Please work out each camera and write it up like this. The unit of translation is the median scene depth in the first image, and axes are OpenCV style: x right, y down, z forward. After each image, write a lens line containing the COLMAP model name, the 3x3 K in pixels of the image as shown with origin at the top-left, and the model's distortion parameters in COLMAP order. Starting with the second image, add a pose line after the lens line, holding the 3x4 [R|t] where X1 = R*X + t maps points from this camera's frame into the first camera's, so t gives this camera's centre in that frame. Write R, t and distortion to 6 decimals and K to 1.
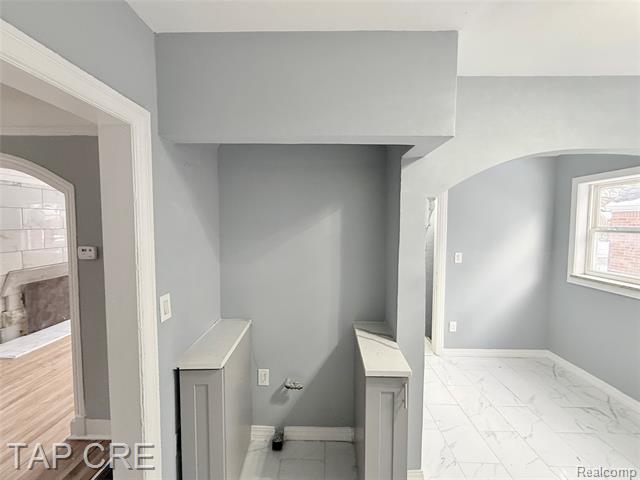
lens RADIAL K [[261.5, 0, 312.7], [0, 261.5, 242.2], [0, 0, 1]] dist [-0.003465, 0.000075]
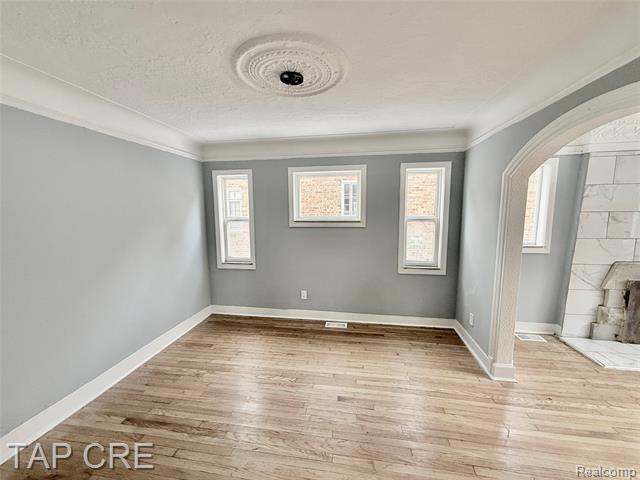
lens RADIAL K [[261.5, 0, 316.7], [0, 261.5, 240.3], [0, 0, 1]] dist [-0.003465, 0.000075]
pose [[-0.142946, 0.106077, -0.984030, -0.211777], [-0.053109, 0.991985, 0.114649, 0.000600], [0.988305, 0.068650, -0.136166, 0.159269]]
